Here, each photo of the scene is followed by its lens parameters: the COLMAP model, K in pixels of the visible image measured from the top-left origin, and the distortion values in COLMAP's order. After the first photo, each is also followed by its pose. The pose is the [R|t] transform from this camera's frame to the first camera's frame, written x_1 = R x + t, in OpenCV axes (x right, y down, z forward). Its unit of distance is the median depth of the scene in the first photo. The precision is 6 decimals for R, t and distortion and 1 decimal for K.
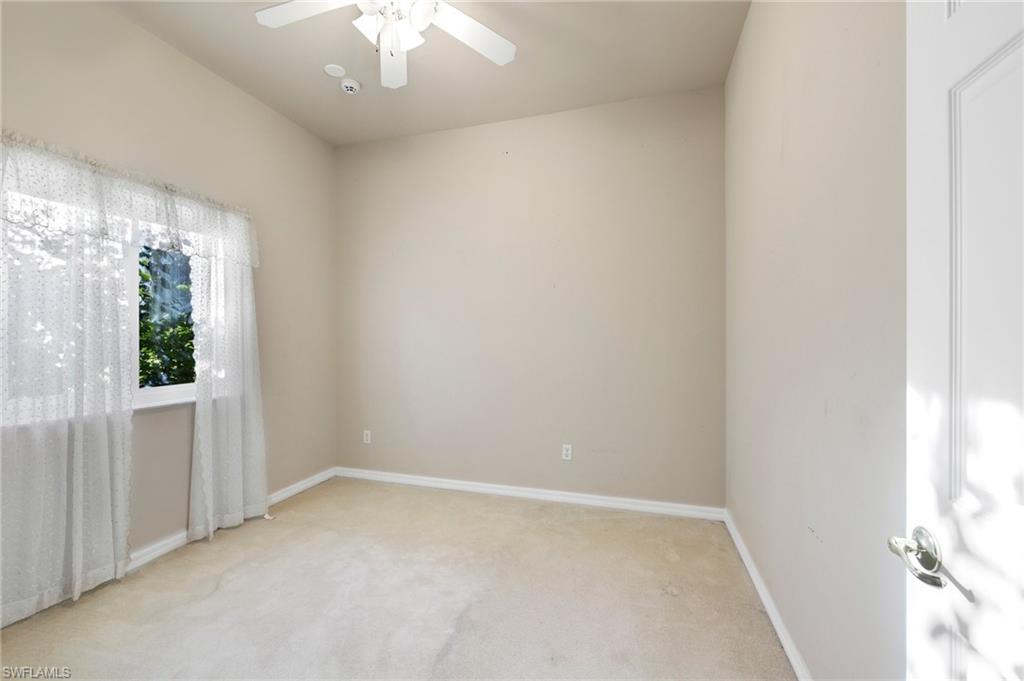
lens RADIAL K [[439.5, 0, 510.2], [0, 439.5, 339.1], [0, 0, 1]] dist [-0.000752, -0.000817]
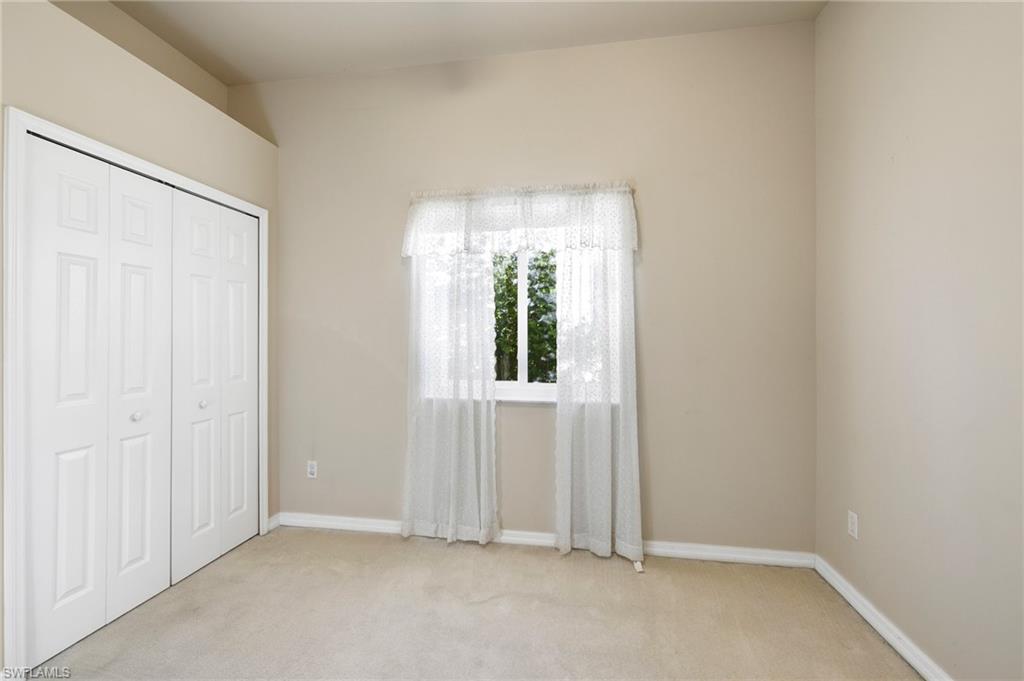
lens RADIAL K [[439.5, 0, 509.7], [0, 439.5, 338.7], [0, 0, 1]] dist [-0.000752, -0.000817]
pose [[0.107711, 0.003646, -0.994176, 0.234236], [-0.004518, 0.999985, 0.003178, -0.000329], [0.994172, 0.004150, 0.107726, 0.816179]]
